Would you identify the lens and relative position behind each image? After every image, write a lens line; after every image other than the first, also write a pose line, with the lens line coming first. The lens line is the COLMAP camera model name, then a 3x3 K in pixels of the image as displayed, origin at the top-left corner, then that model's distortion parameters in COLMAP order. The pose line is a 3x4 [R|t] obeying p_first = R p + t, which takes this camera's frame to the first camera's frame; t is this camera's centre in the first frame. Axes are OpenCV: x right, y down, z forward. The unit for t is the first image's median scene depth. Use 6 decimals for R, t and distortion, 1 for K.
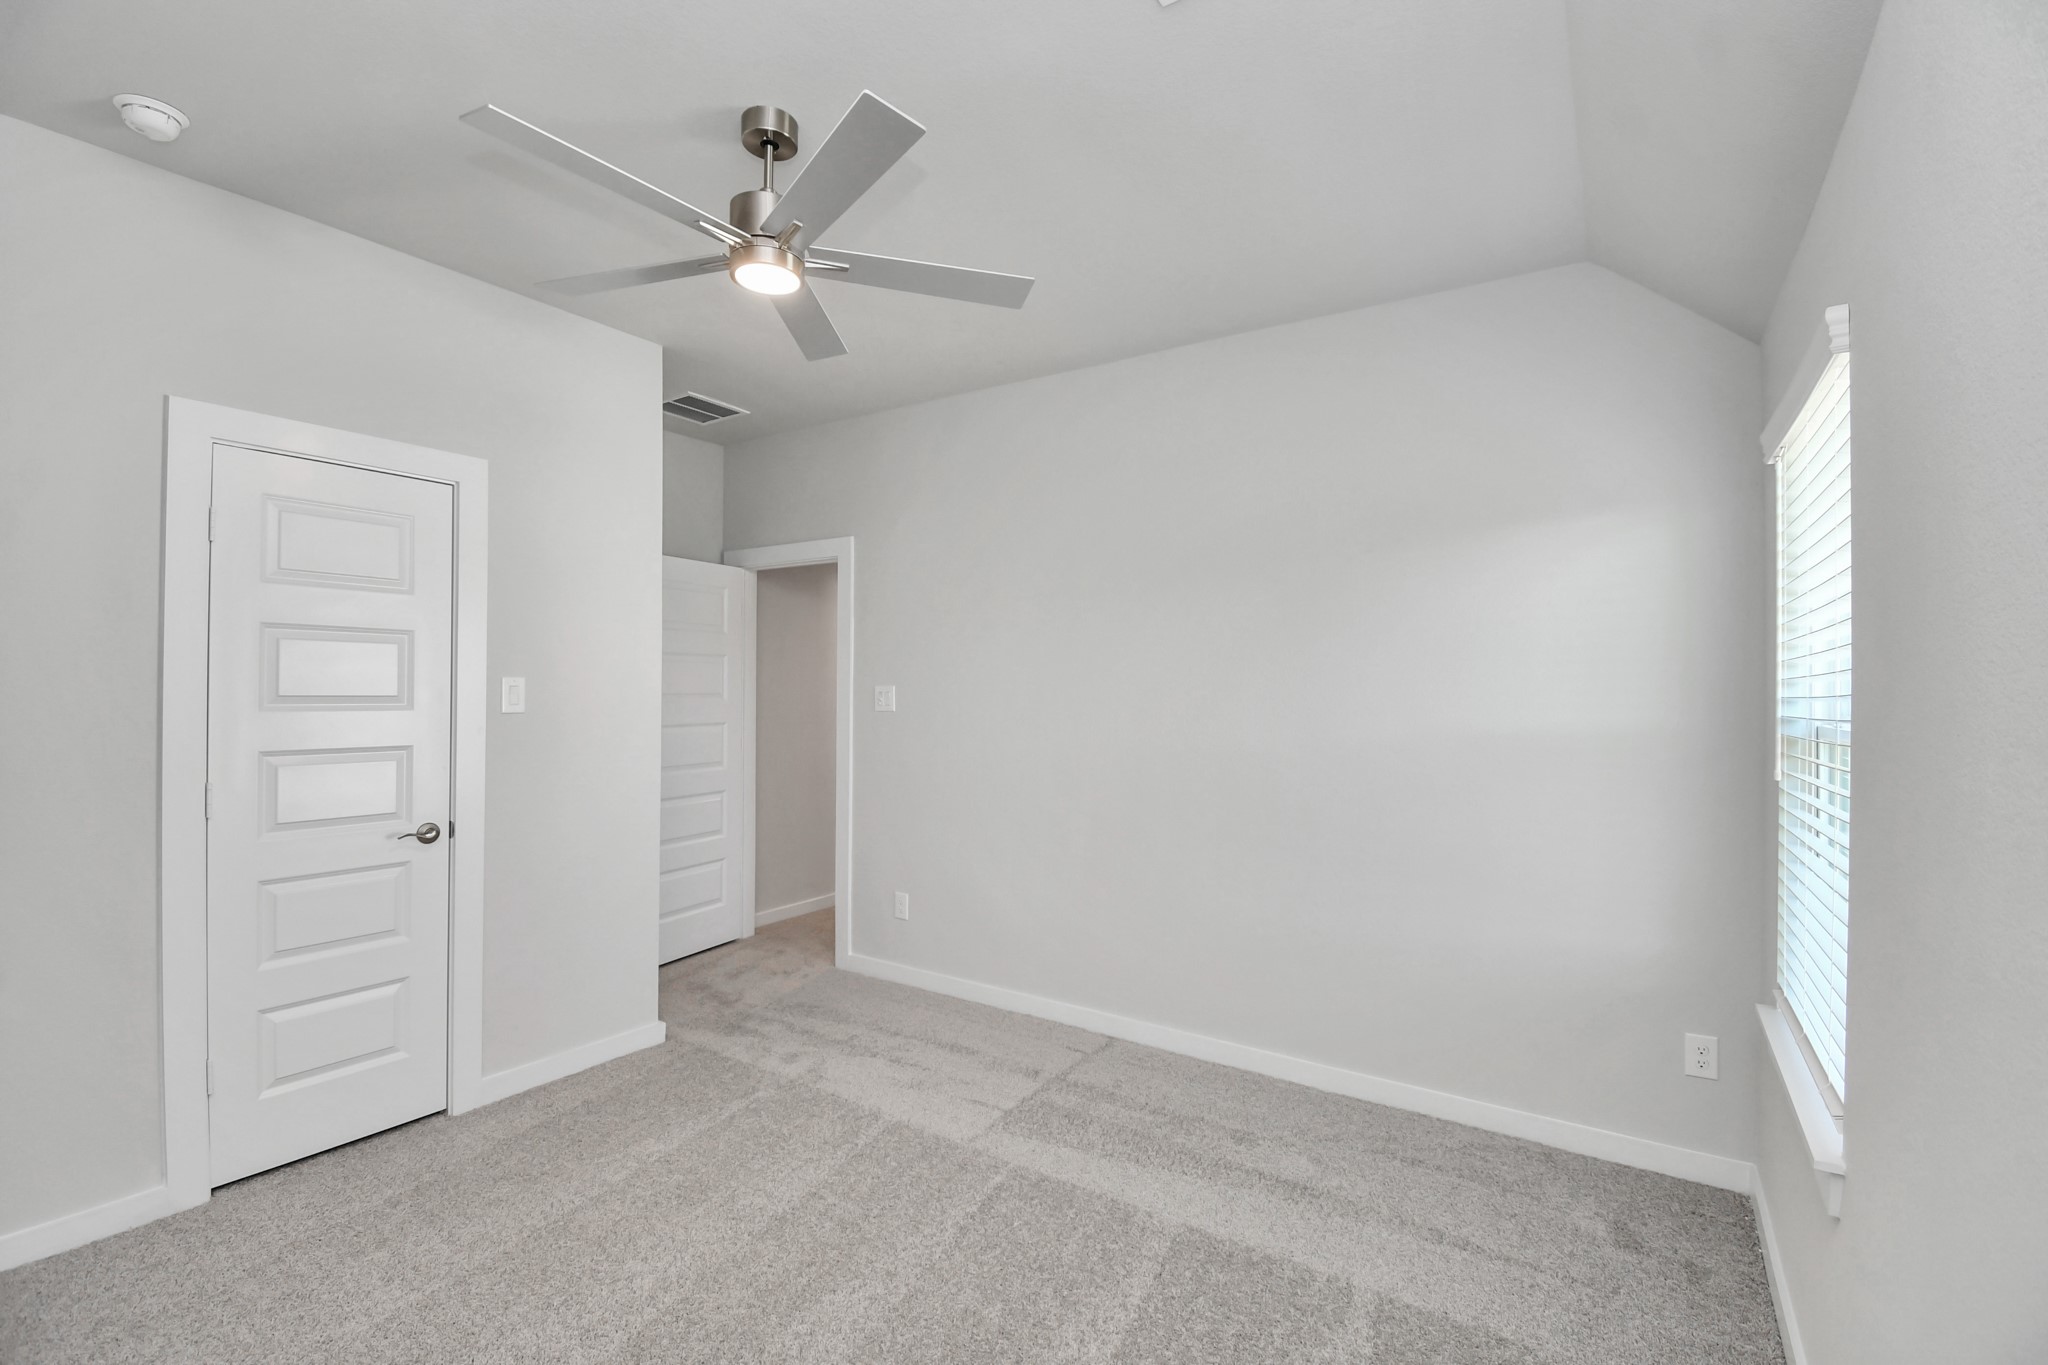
lens RADIAL K [[918.5, 0, 1024.0], [0, 918.5, 682.5], [0, 0, 1]] dist [-0.000578, -0.017735]
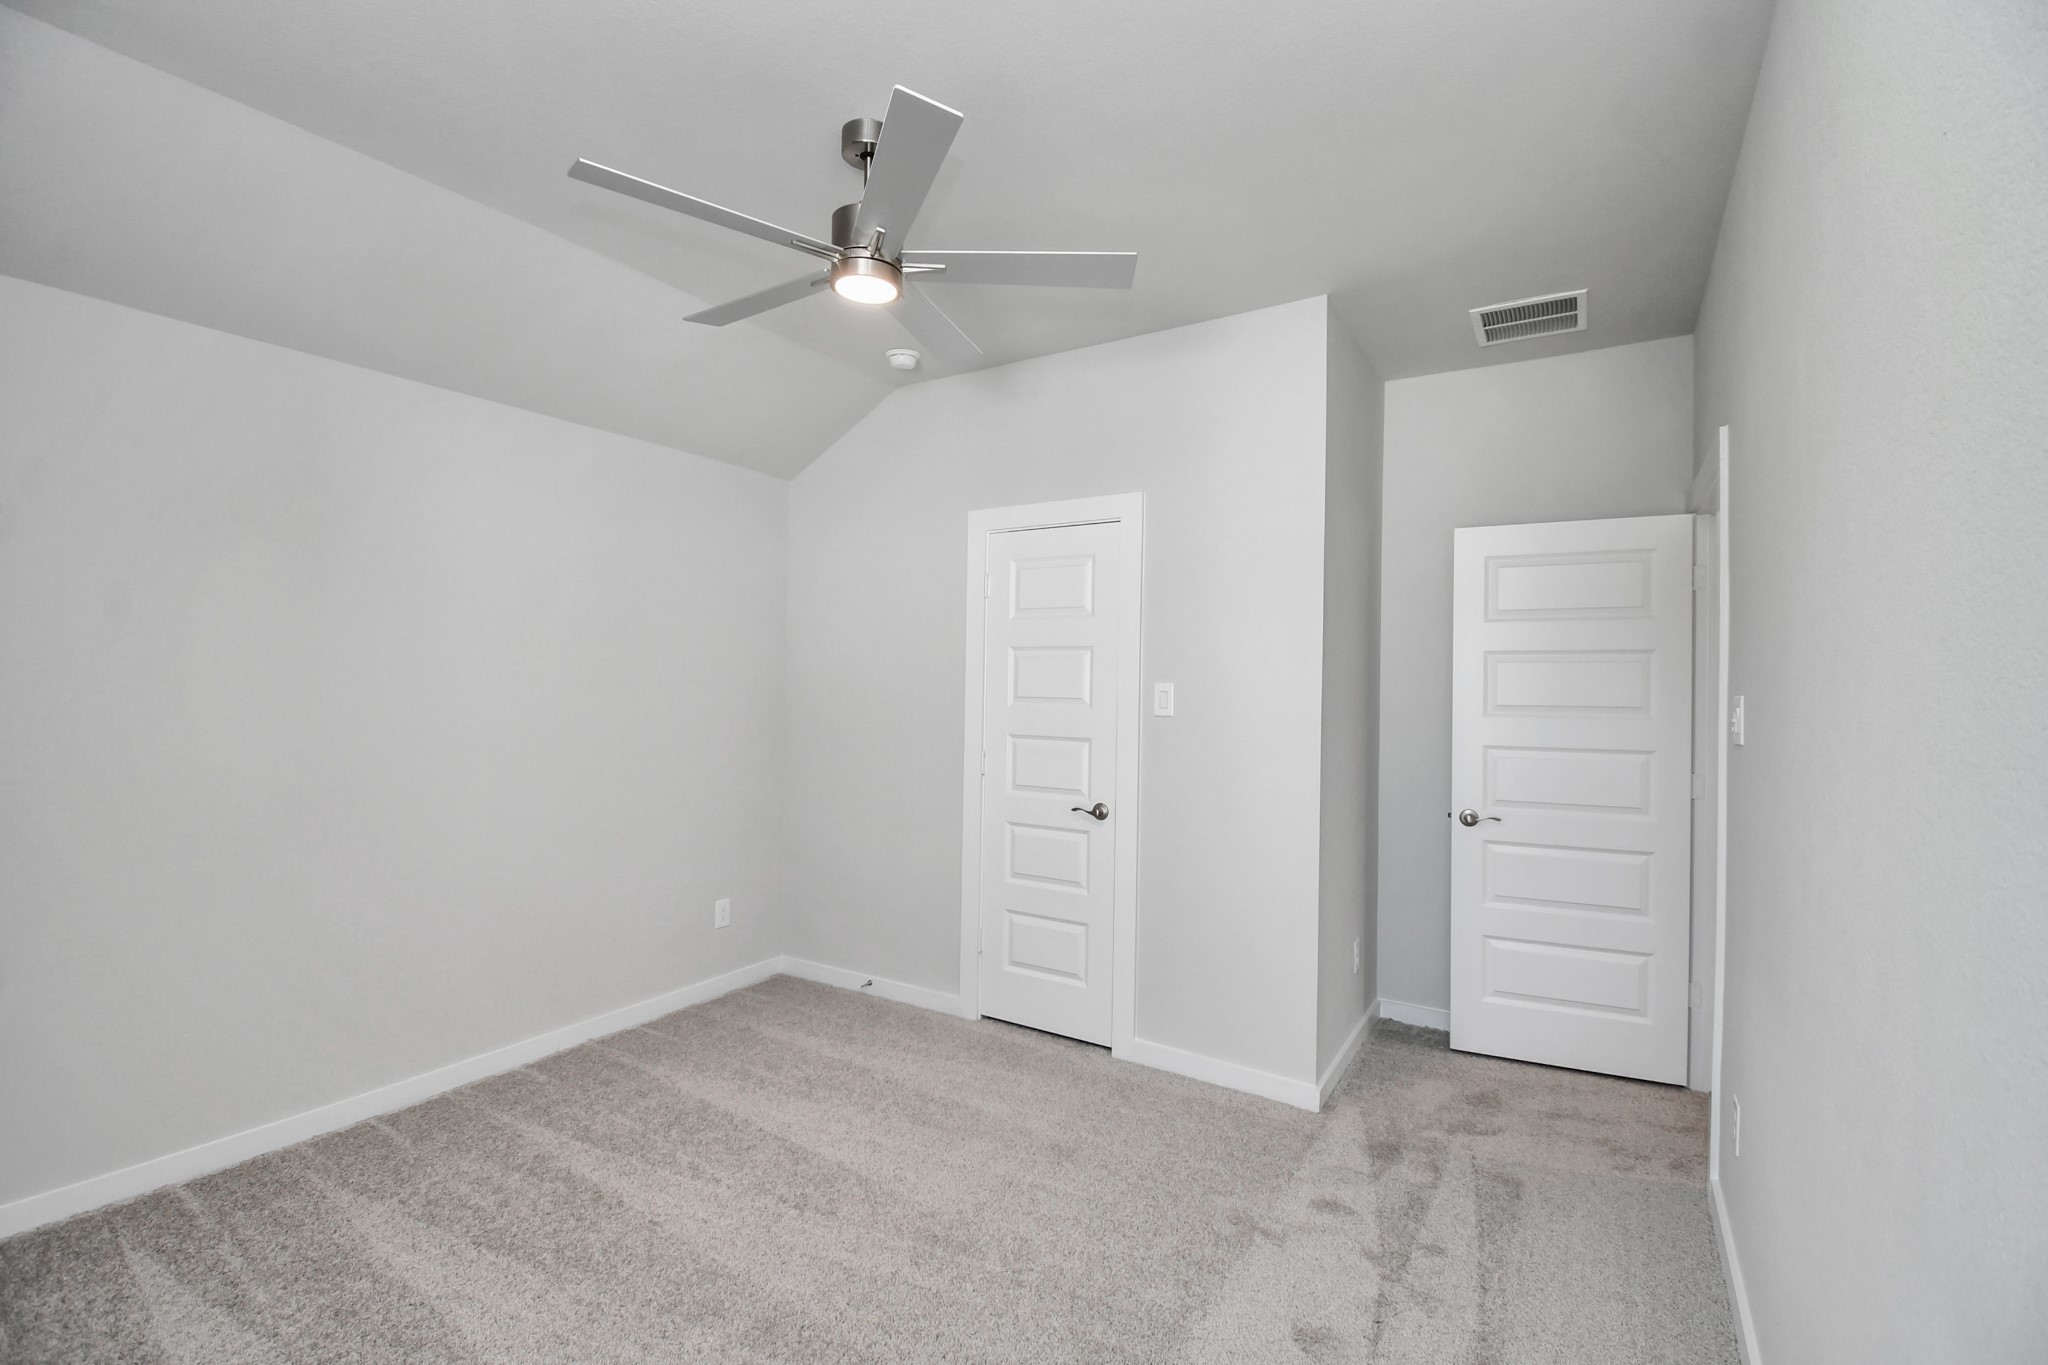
lens RADIAL K [[896.2, 0, 1016.2], [0, 896.2, 678.2], [0, 0, 1]] dist [0.021988, -0.026711]
pose [[-0.014060, -0.018934, -0.999722, 0.515616], [-0.002478, 0.999818, -0.018901, 0.009375], [0.999898, 0.002211, -0.014104, 0.844766]]
